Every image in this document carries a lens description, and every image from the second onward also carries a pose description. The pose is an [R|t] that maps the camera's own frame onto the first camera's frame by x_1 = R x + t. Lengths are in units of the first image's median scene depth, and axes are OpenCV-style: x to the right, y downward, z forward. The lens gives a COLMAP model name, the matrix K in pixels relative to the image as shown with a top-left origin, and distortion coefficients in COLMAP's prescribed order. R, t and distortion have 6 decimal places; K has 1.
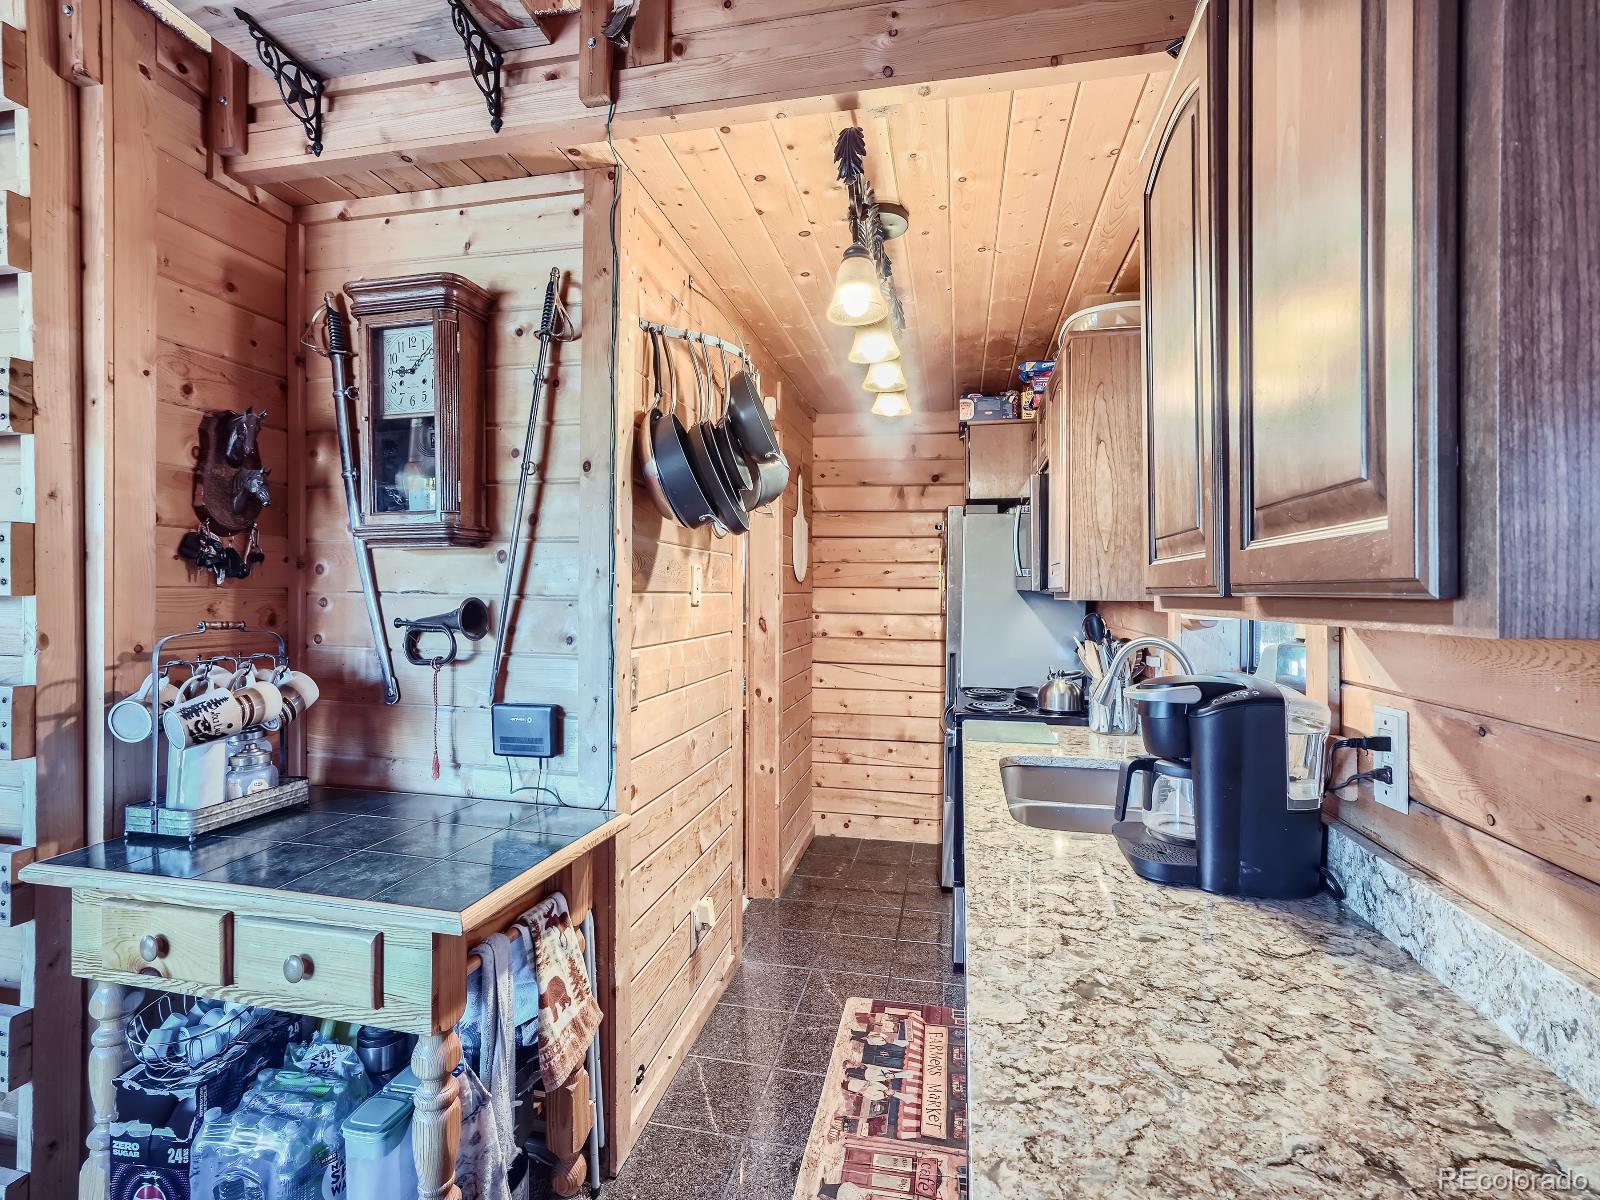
lens RADIAL K [[742.0, 0, 797.6], [0, 742.0, 590.0], [0, 0, 1]] dist [-0.021424, 0.011713]
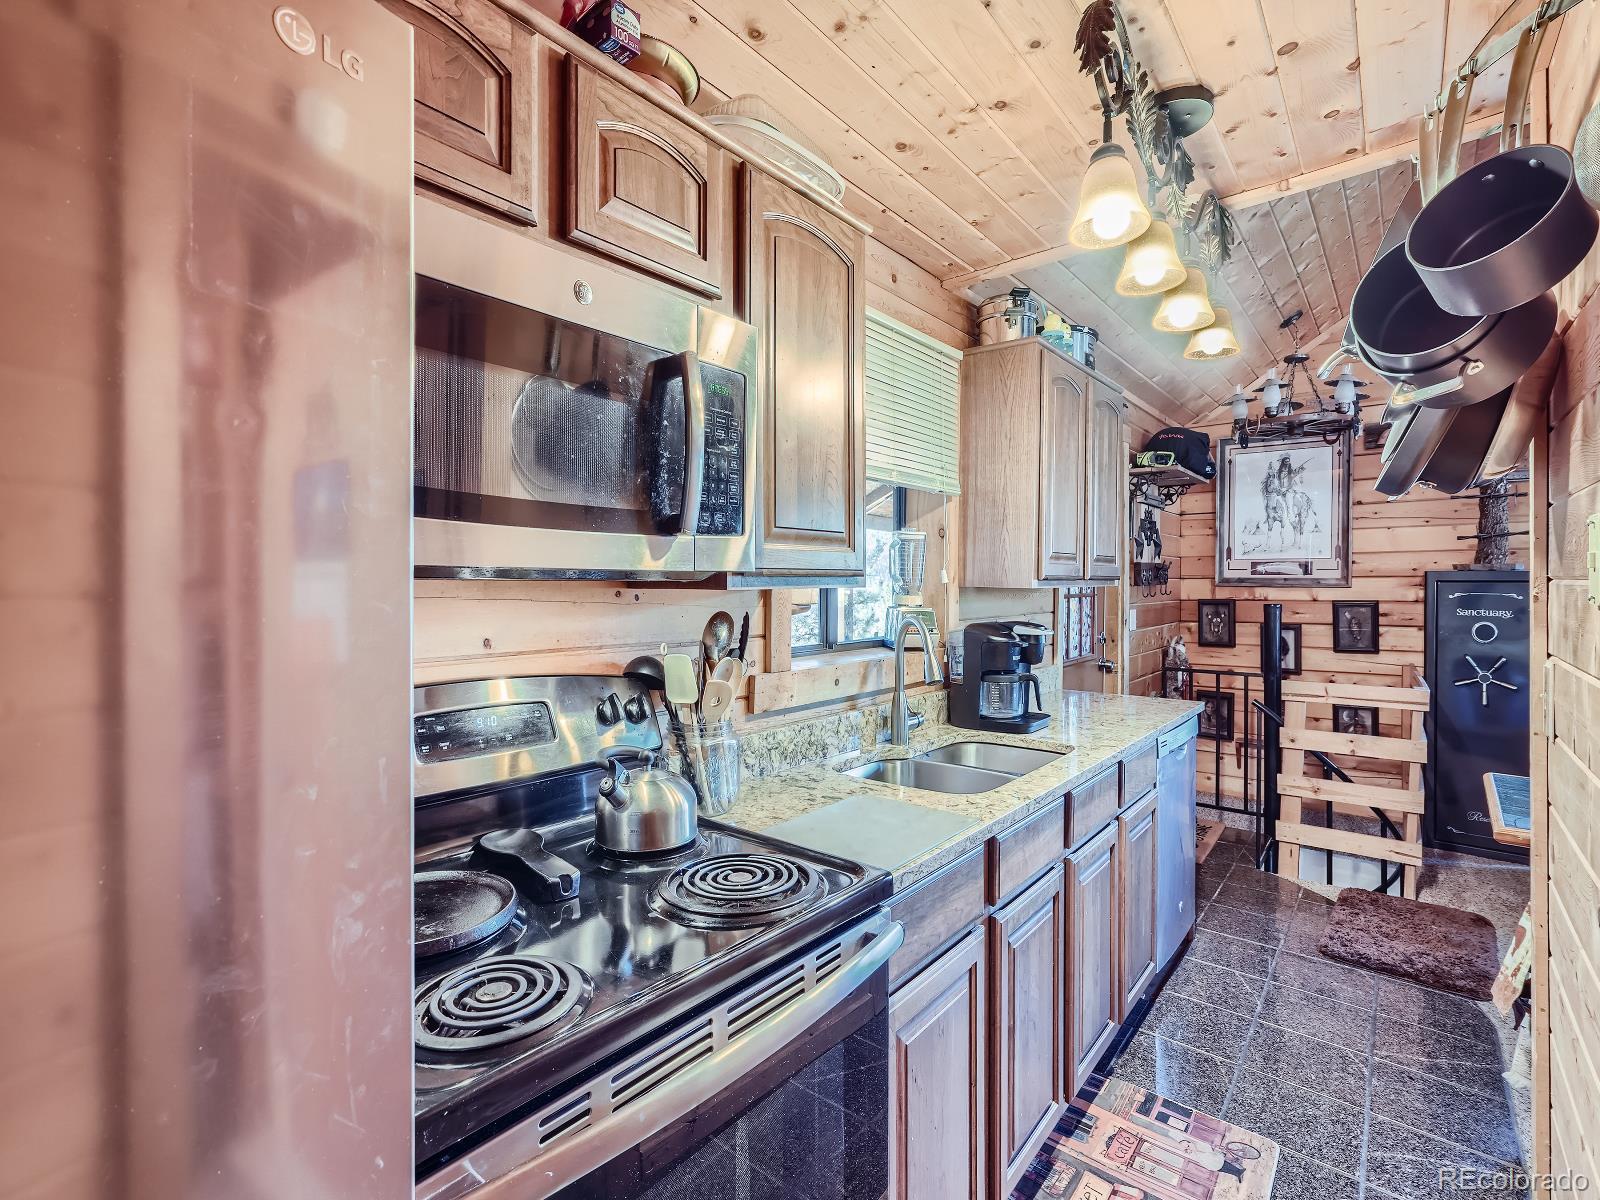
lens RADIAL K [[742.0, 0, 796.9], [0, 742.0, 592.0], [0, 0, 1]] dist [-0.021424, 0.011713]
pose [[-0.886757, -0.004759, 0.462212, 0.103246], [-0.002906, 0.999985, 0.004721, 0.020251], [-0.462227, 0.002843, -0.886757, 2.025602]]
